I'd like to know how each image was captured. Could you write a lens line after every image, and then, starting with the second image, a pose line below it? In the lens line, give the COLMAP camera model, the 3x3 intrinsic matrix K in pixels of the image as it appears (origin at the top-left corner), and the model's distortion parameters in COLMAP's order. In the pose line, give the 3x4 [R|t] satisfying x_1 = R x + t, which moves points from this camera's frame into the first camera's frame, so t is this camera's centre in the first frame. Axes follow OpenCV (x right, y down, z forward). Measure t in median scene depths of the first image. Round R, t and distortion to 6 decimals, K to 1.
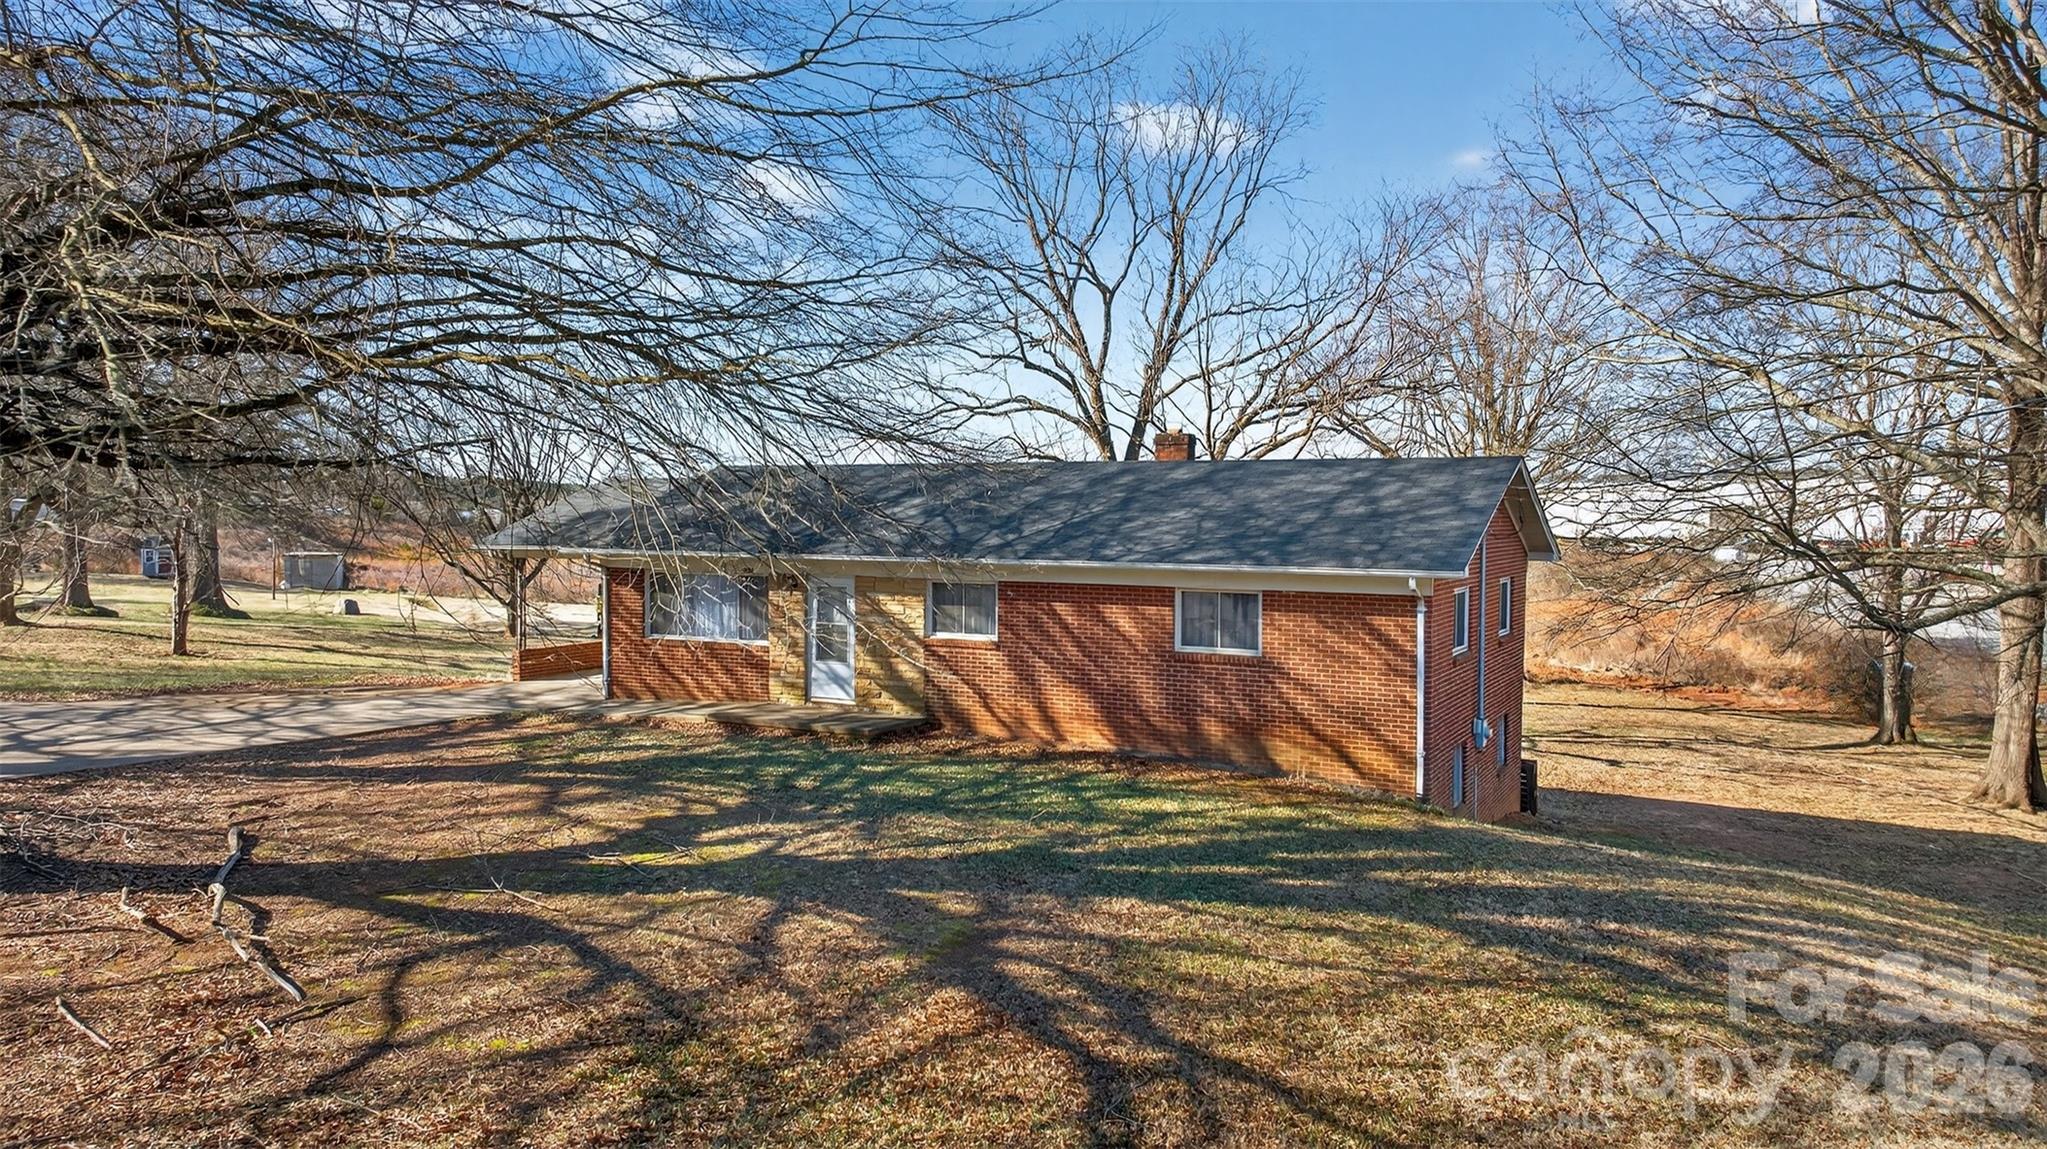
lens RADIAL K [[1400.0, 0, 1023.5], [0, 1400.0, 574.5], [0, 0, 1]] dist [0.020434, 0.002311]
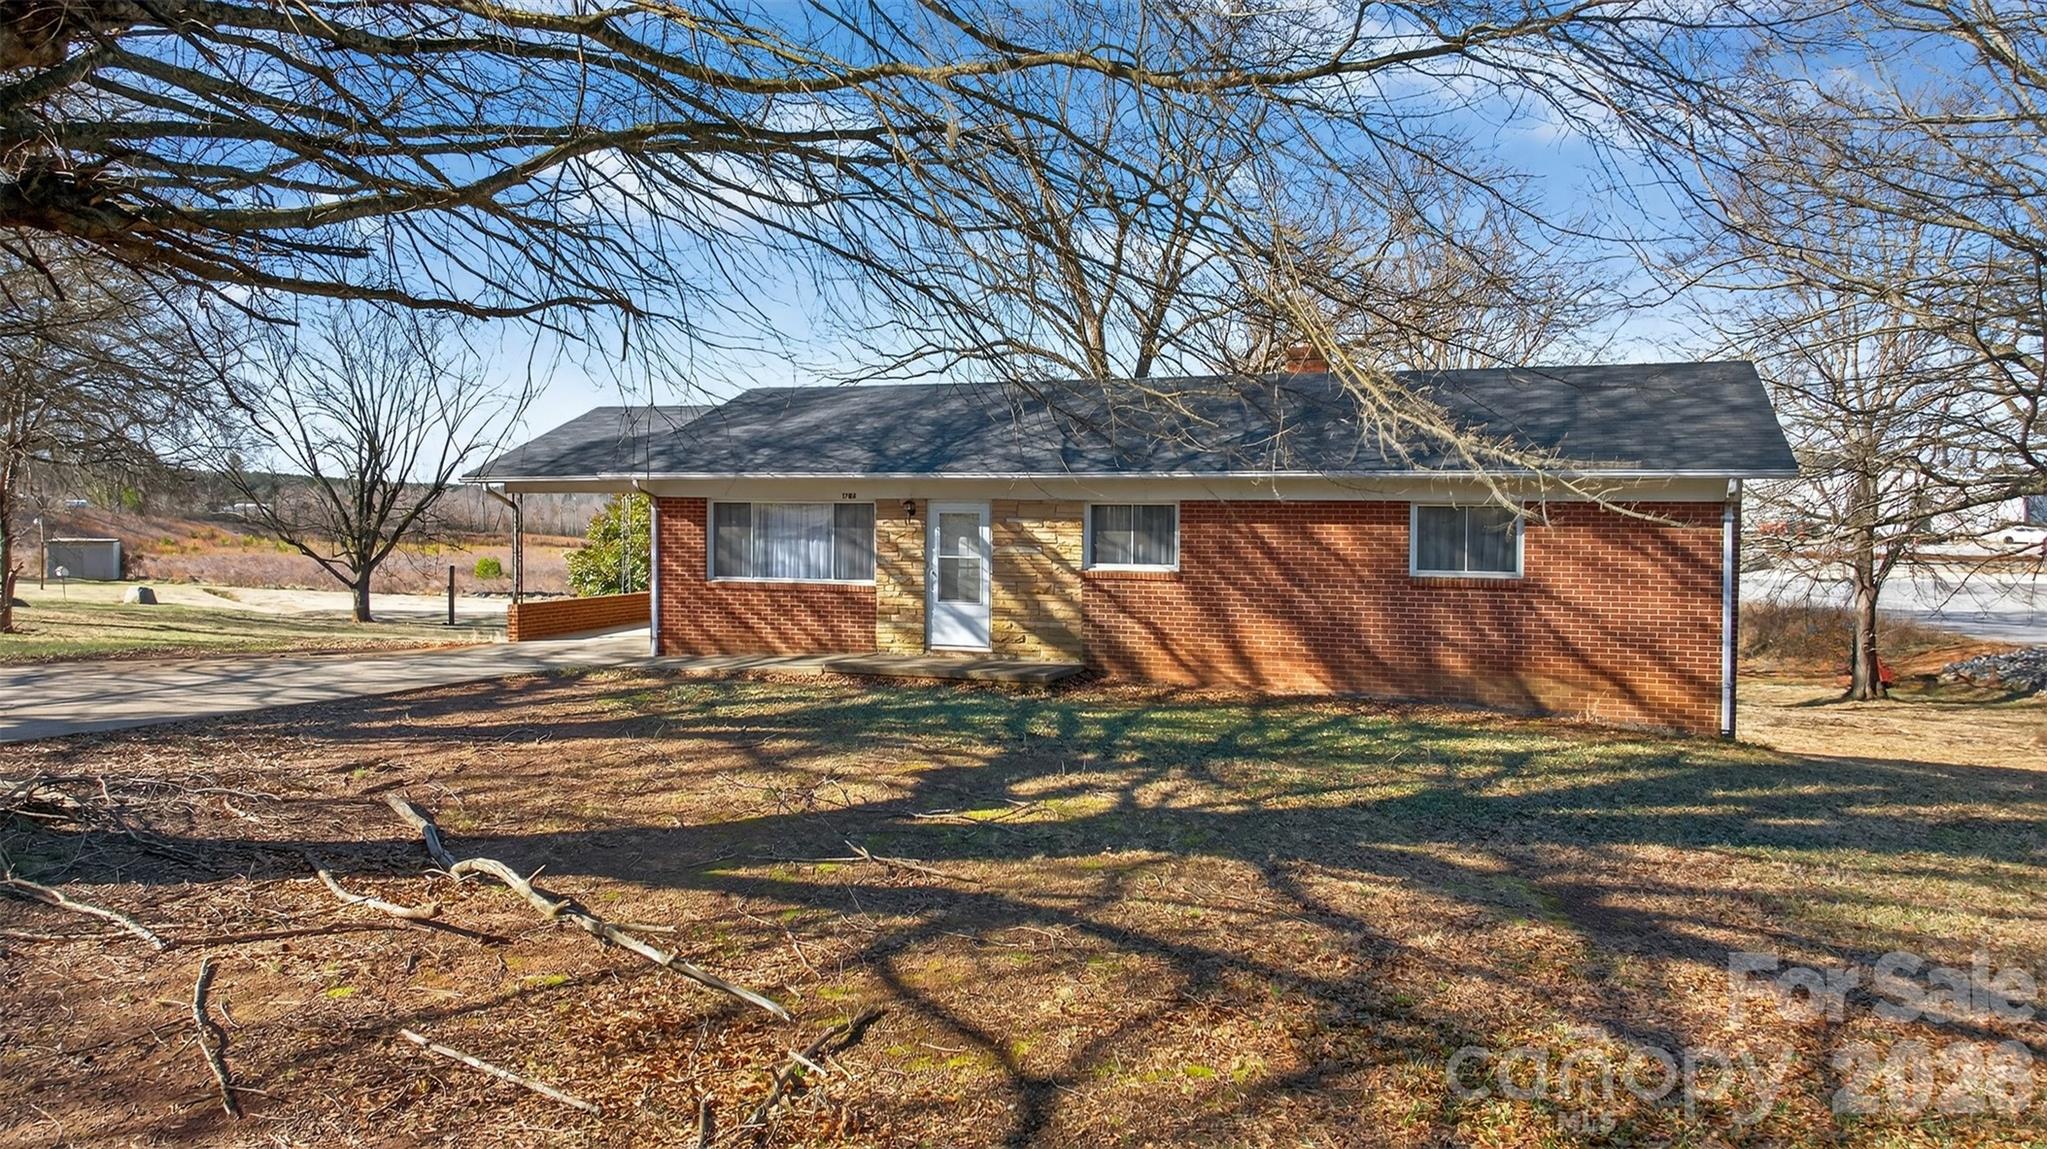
lens RADIAL K [[1400.0, 0, 1023.5], [0, 1400.0, 574.5], [0, 0, 1]] dist [0.020434, 0.002311]
pose [[0.990209, -0.006756, 0.139431, -0.228507], [0.006463, 0.999976, 0.002553, 0.046341], [-0.139445, -0.001627, 0.990228, 0.165629]]
